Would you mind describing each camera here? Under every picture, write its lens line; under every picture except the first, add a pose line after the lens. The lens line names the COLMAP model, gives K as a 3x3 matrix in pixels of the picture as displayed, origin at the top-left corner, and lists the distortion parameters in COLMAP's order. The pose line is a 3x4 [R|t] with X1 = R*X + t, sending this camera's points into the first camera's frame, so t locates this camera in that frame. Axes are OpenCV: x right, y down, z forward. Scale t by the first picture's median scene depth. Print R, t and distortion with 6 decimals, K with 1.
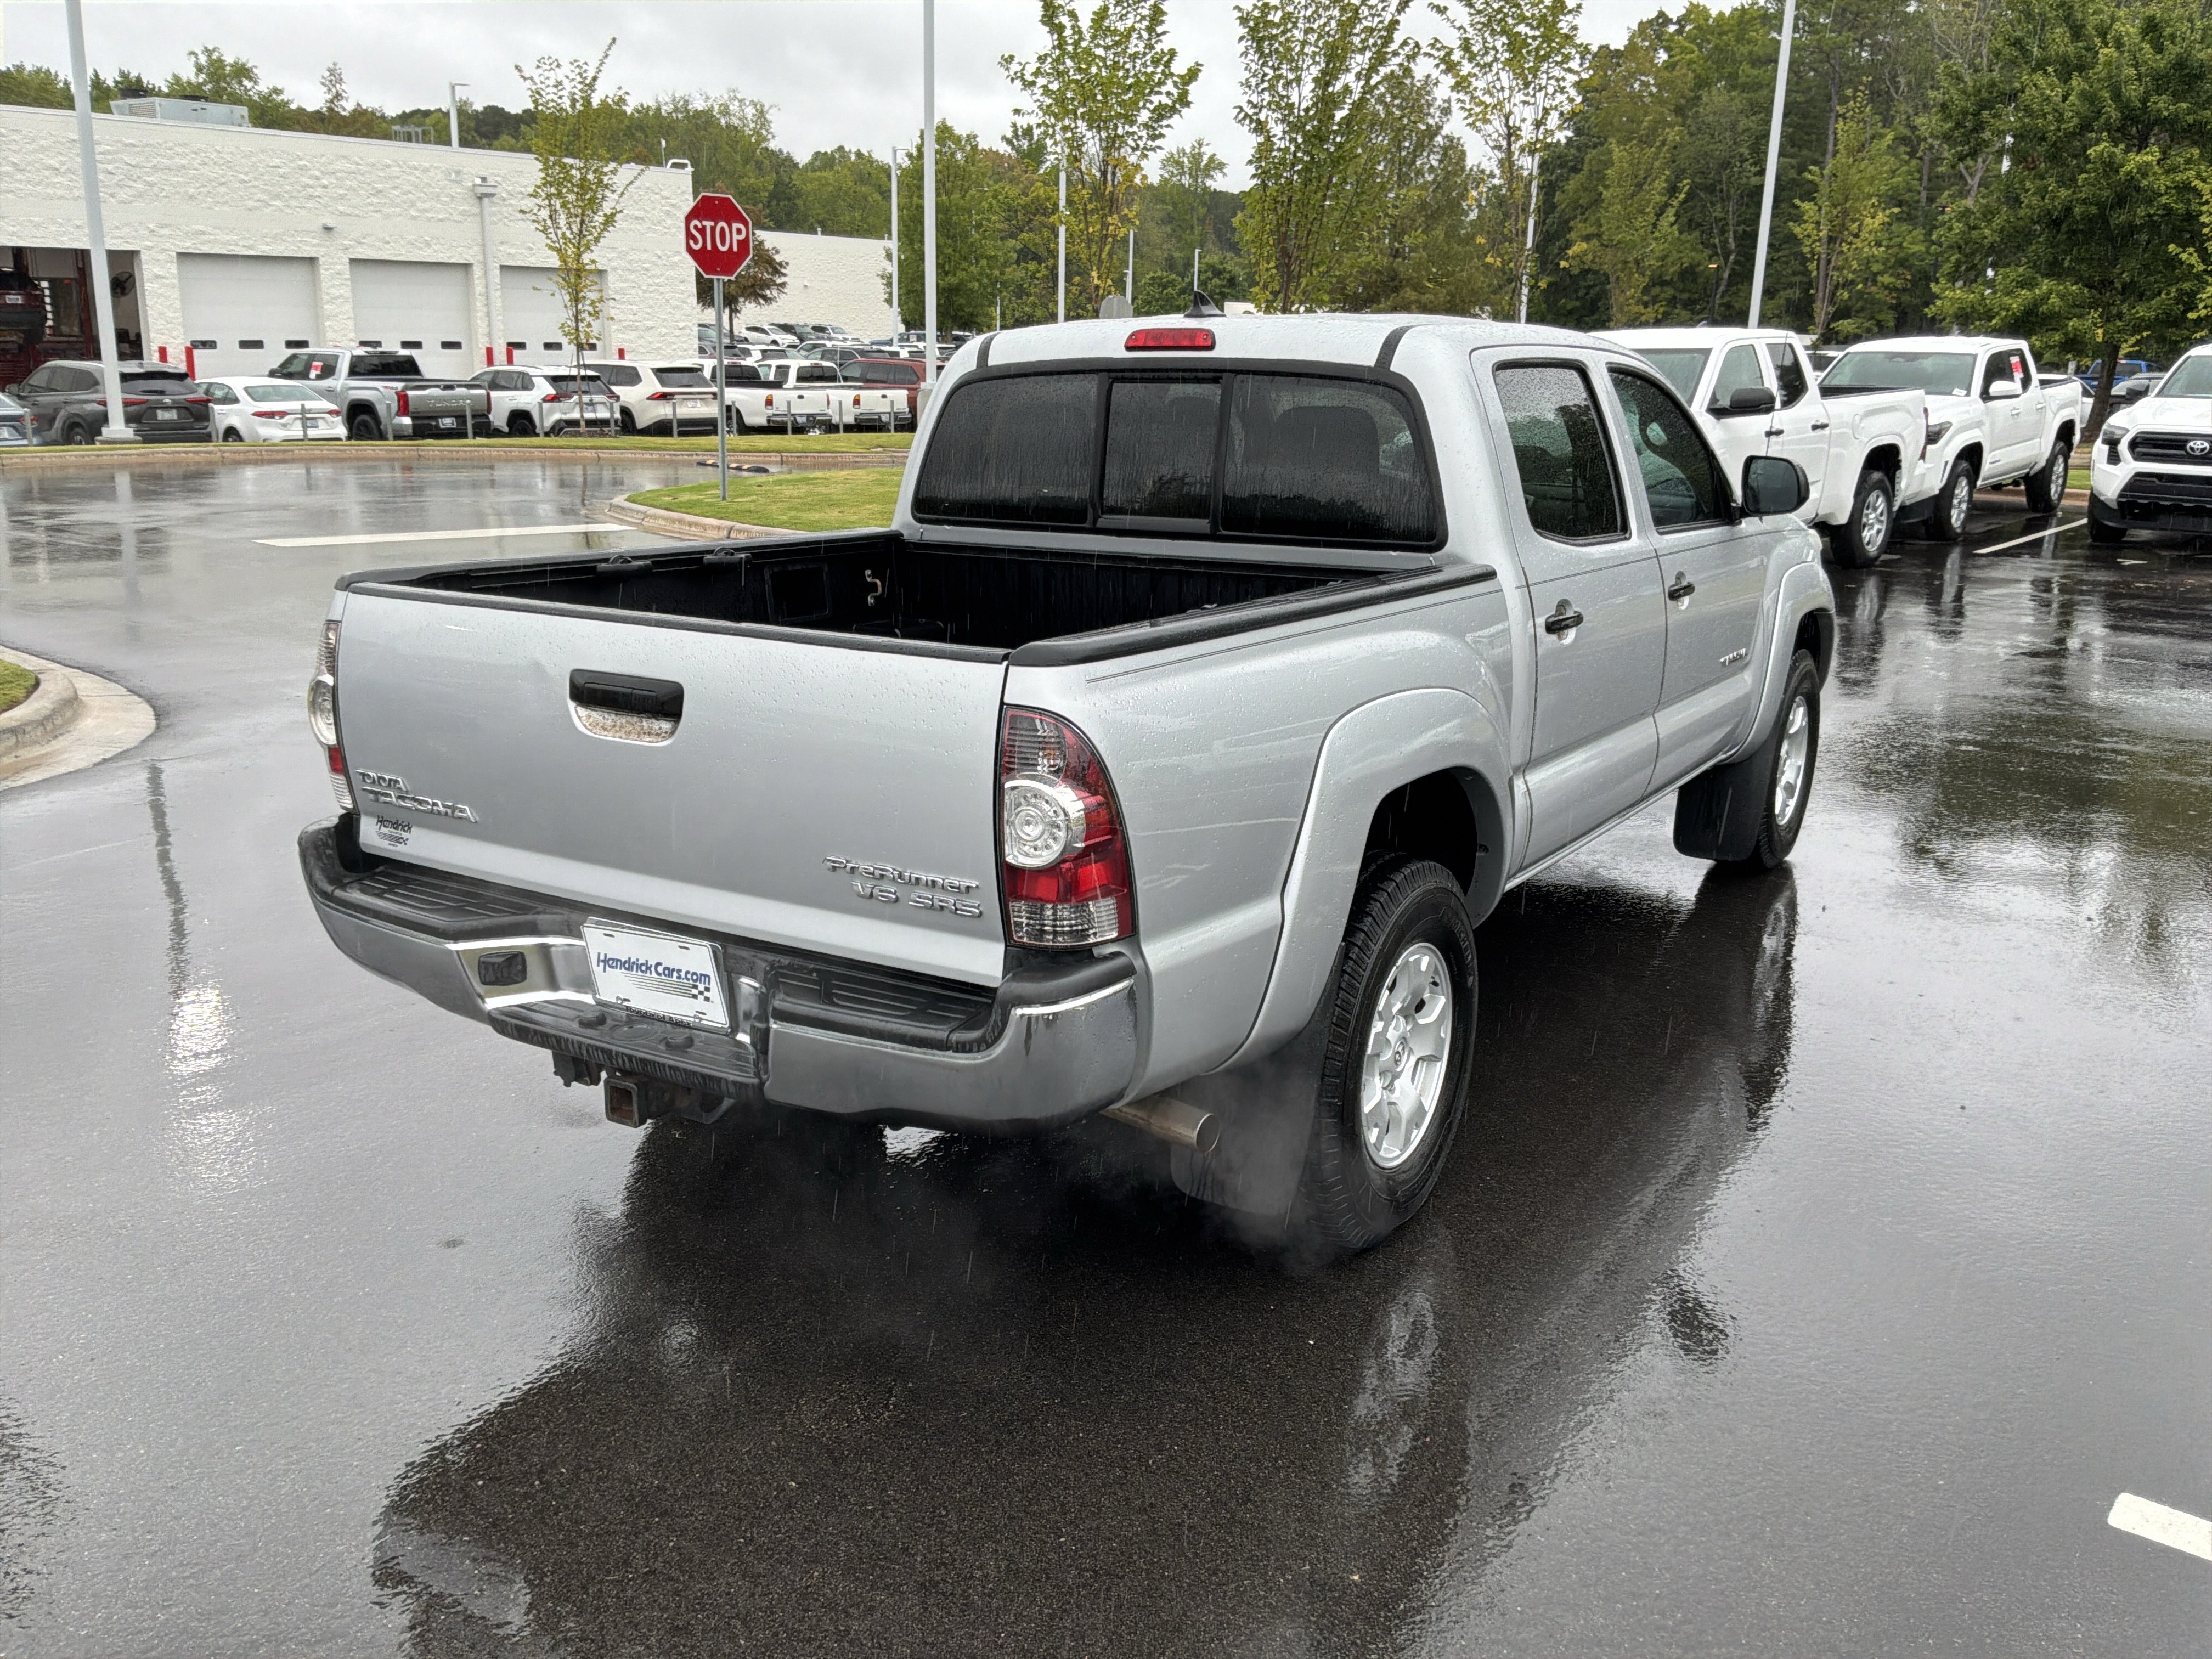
lens RADIAL K [[1837.1, 0, 1106.0], [0, 1837.1, 829.5], [0, 0, 1]] dist [-0.004704, -0.036049]
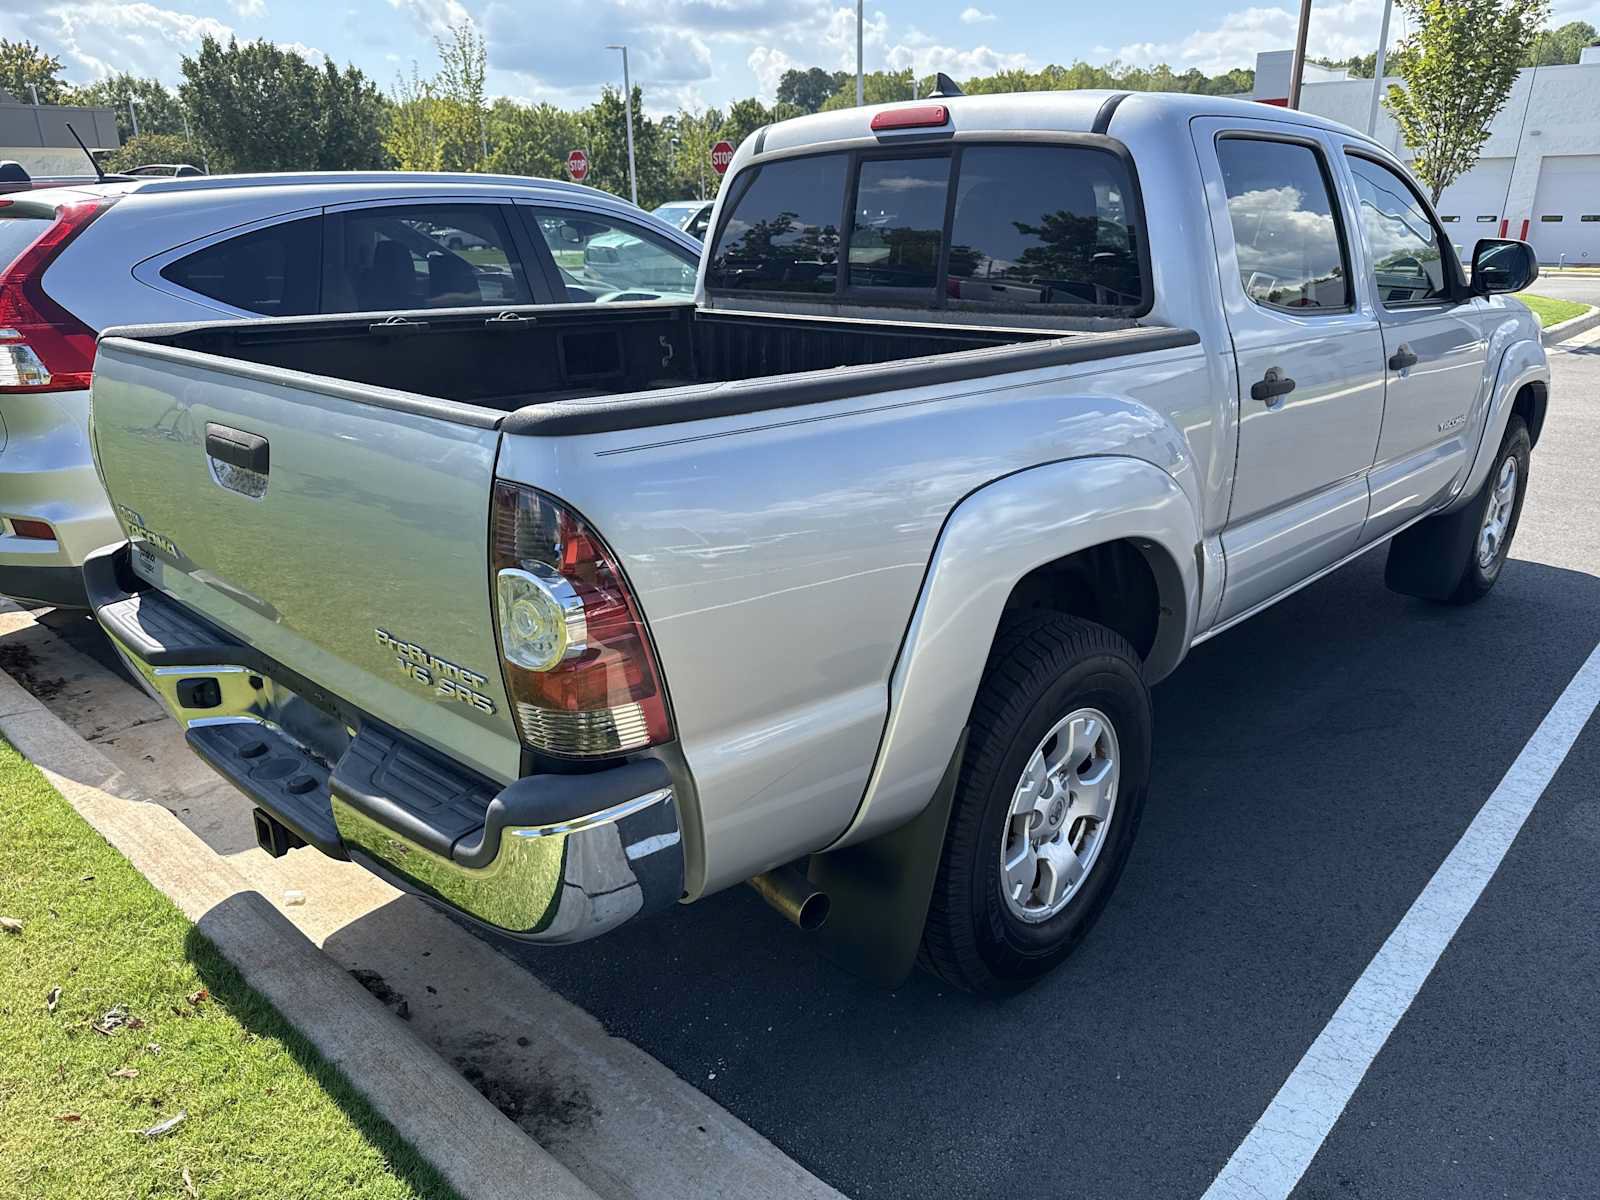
lens RADIAL K [[1132.4, 0, 804.0], [0, 1132.4, 609.7], [0, 0, 1]] dist [0.003698, -0.005780]
pose [[0.982400, 0.051136, -0.179653, 0.107916], [-0.035856, 0.995537, 0.087295, -0.035040], [0.183315, -0.079317, 0.979849, 0.306355]]
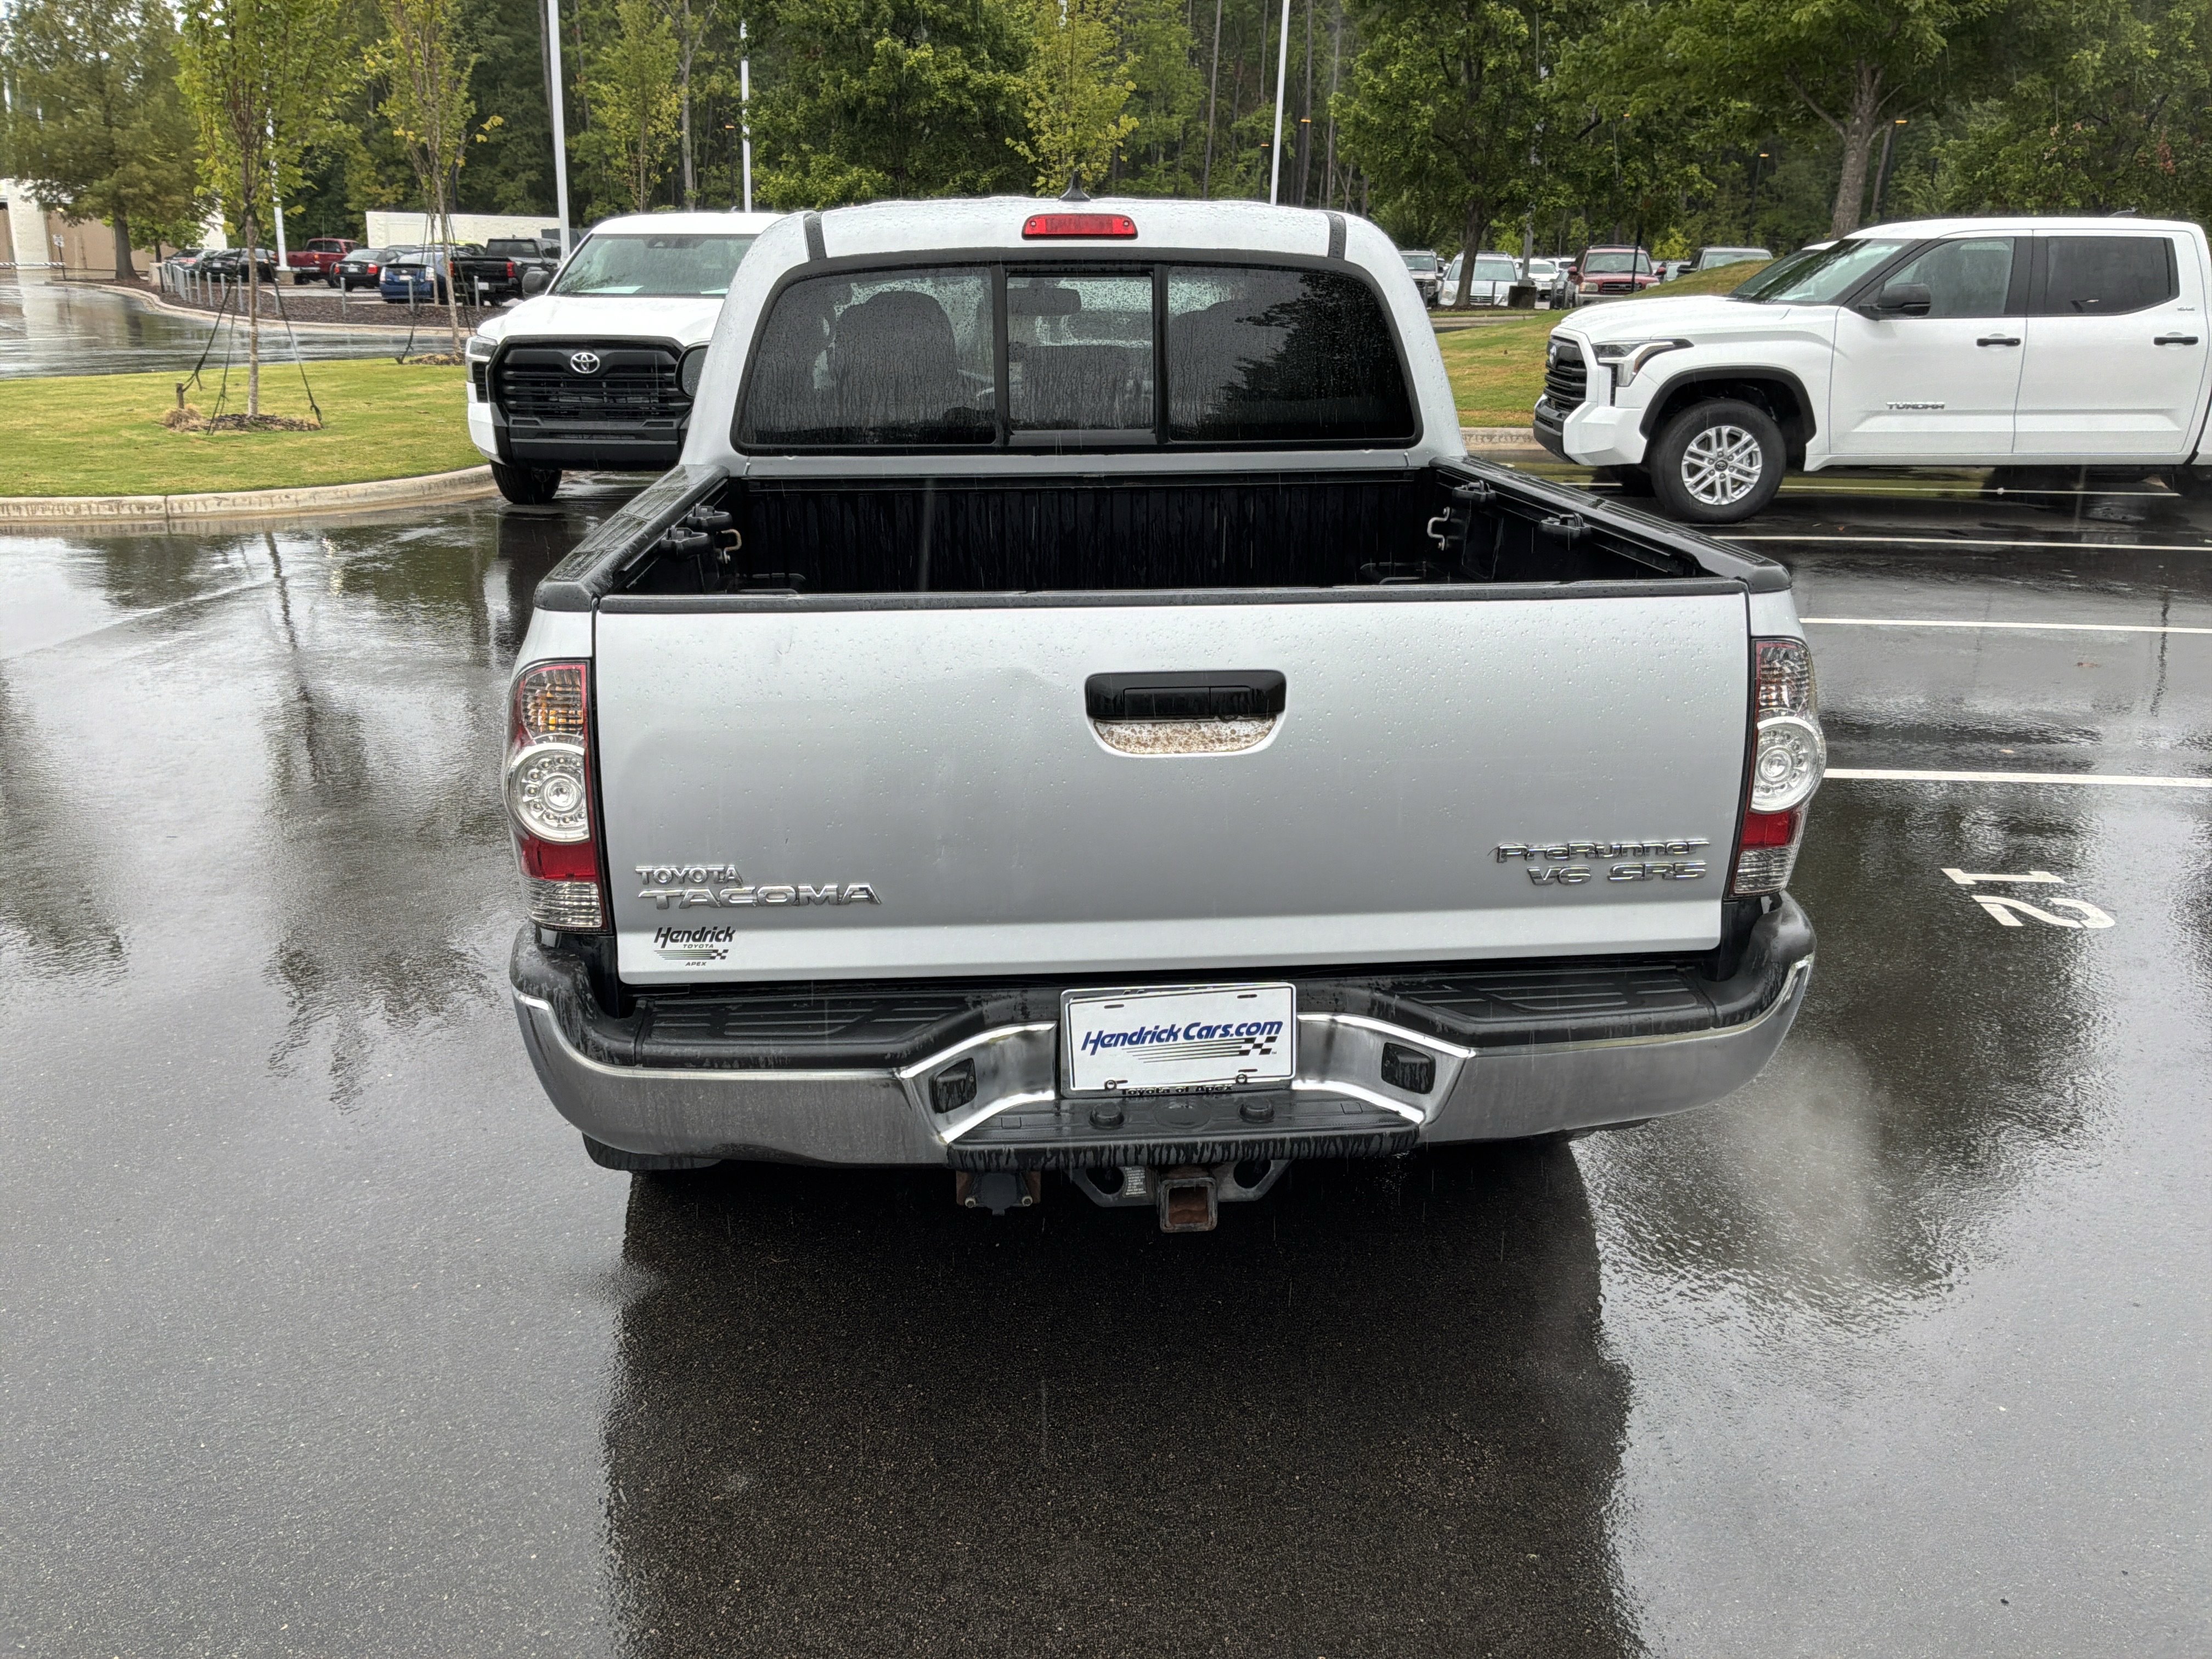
lens RADIAL K [[1783.6, 0, 1106.0], [0, 1783.6, 829.5], [0, 0, 1]] dist [0.107034, -0.224261]
pose [[0.801707, -0.184919, 0.568393, -0.499005], [0.148392, 0.982745, 0.110419, -0.072843], [-0.579003, -0.004178, 0.815314, 0.275717]]
